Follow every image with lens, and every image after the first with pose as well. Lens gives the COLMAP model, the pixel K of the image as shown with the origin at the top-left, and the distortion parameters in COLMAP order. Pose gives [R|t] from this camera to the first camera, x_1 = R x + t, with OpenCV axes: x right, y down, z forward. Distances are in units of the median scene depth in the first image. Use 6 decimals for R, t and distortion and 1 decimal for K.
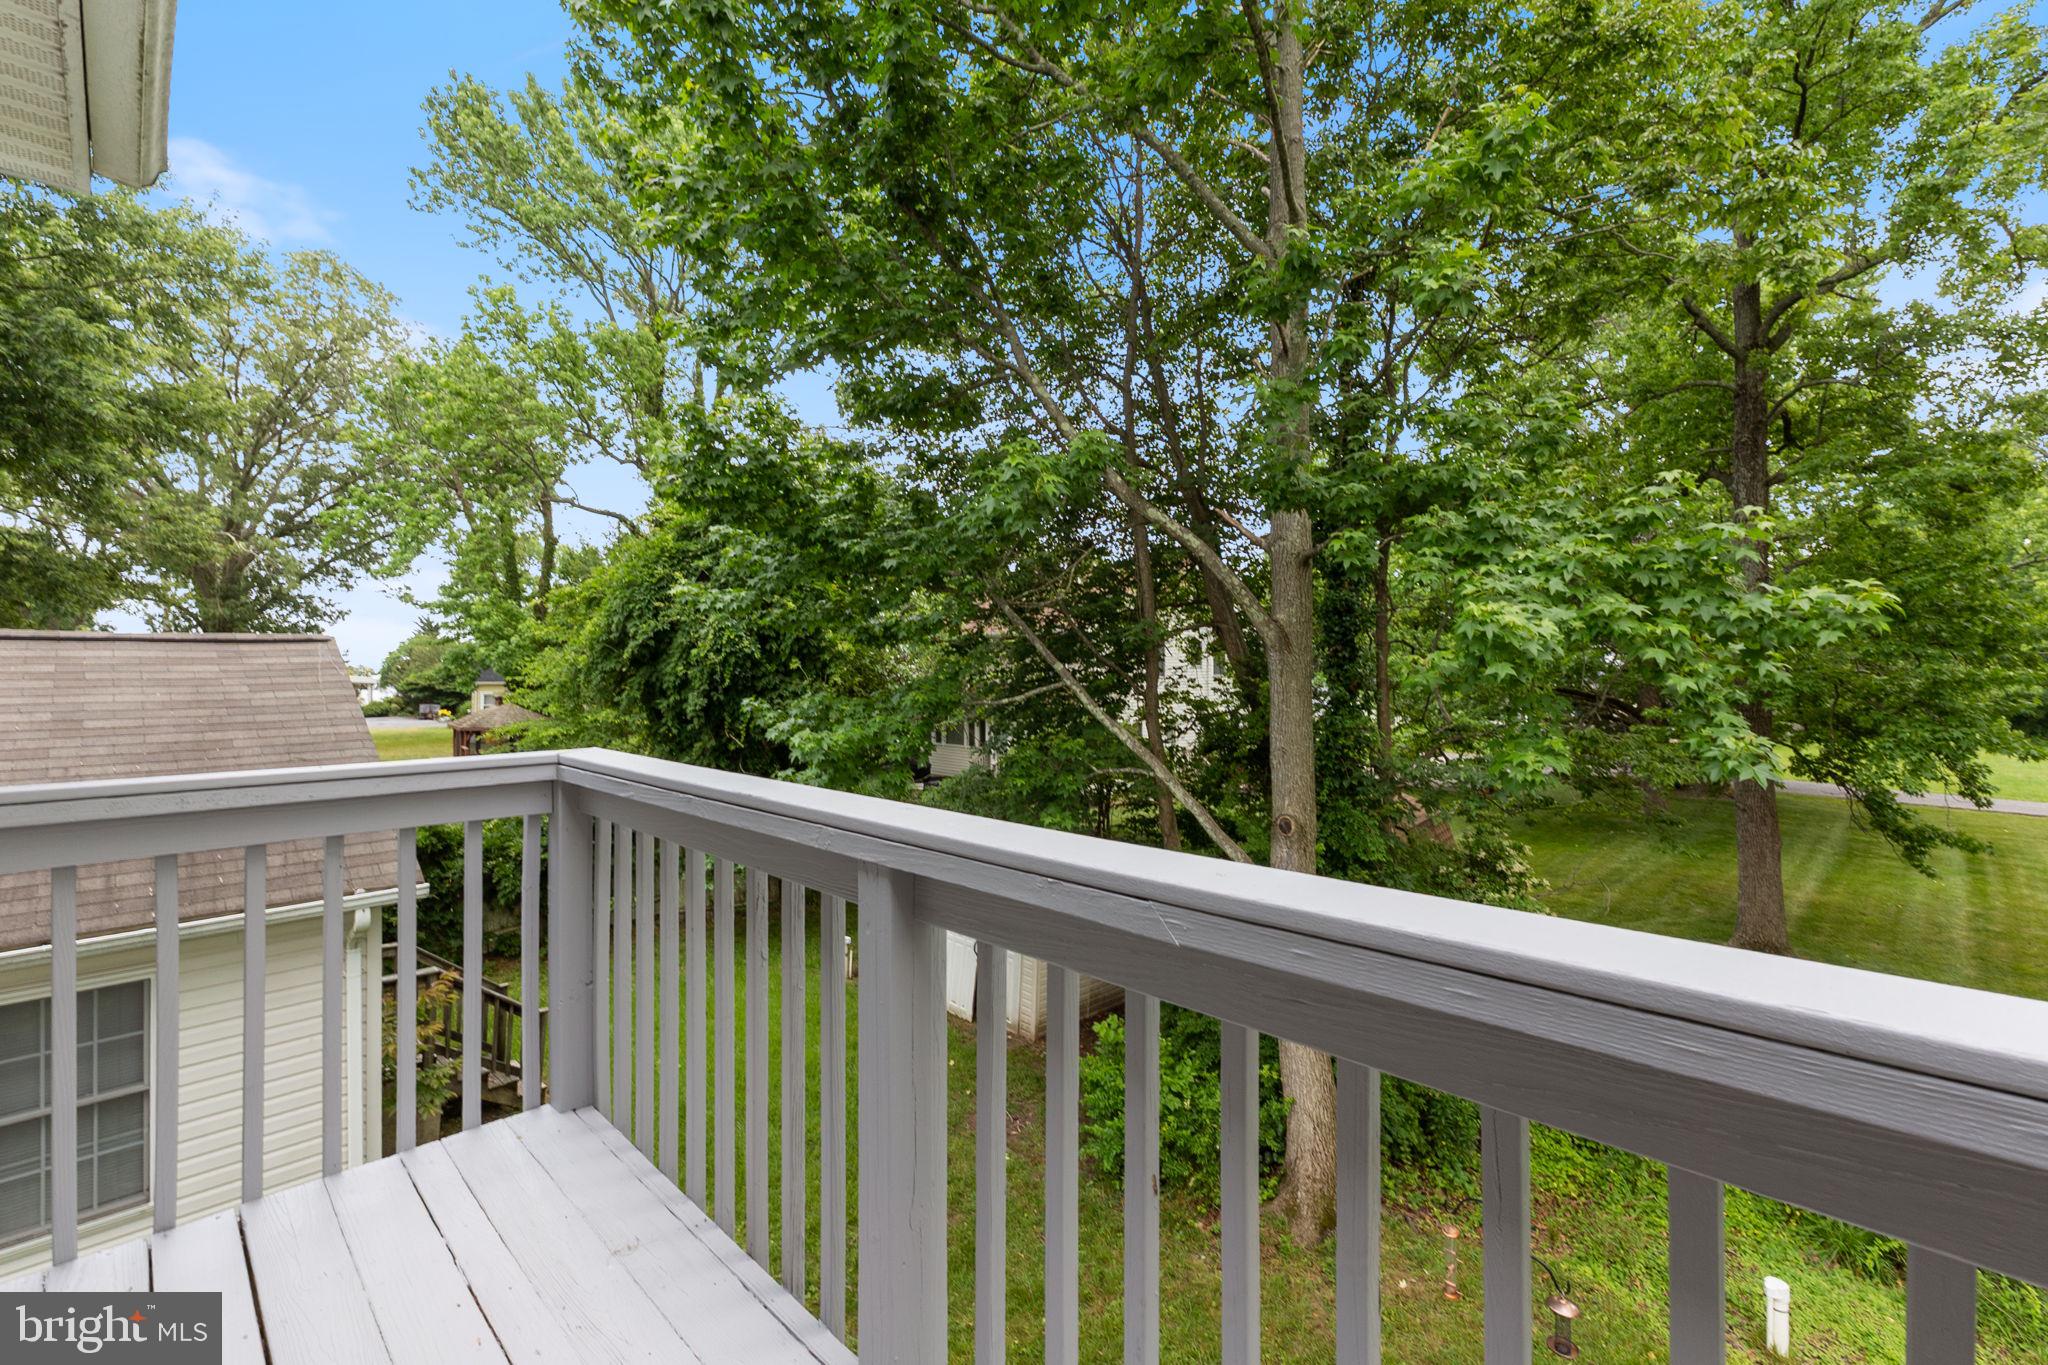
lens RADIAL K [[885.3, 0, 1024.7], [0, 885.3, 637.7], [0, 0, 1]] dist [0.001622, -0.000042]
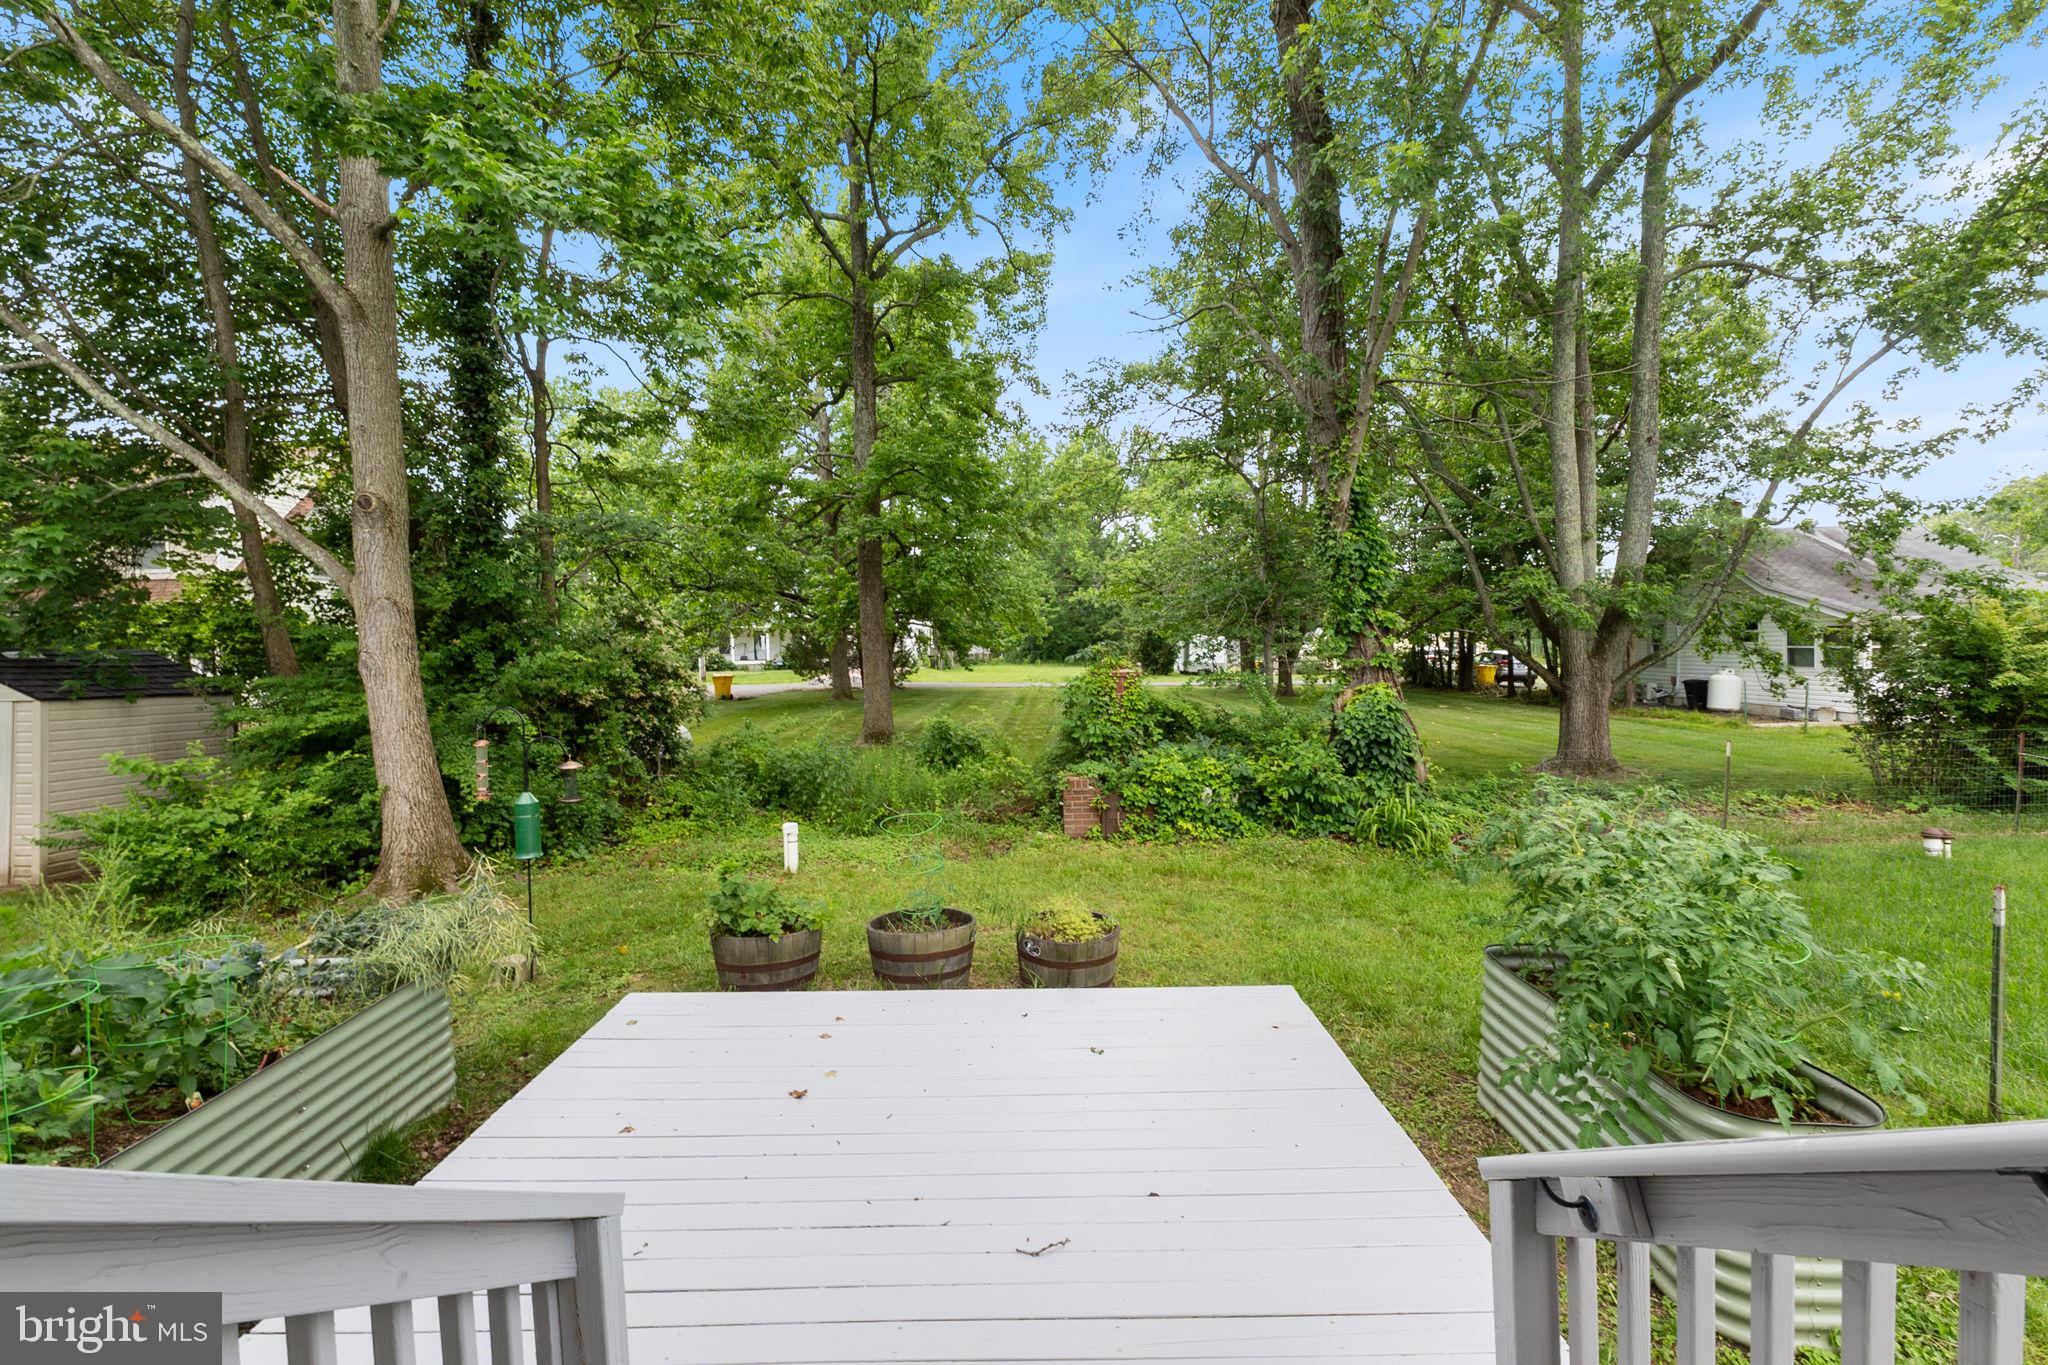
lens RADIAL K [[885.3, 0, 1024.7], [0, 885.3, 637.7], [0, 0, 1]] dist [0.001622, -0.000042]
pose [[0.711801, -0.026937, 0.701864, 0.119408], [0.010351, 0.999558, 0.027866, 0.331333], [-0.702304, -0.012570, 0.711766, -0.198466]]
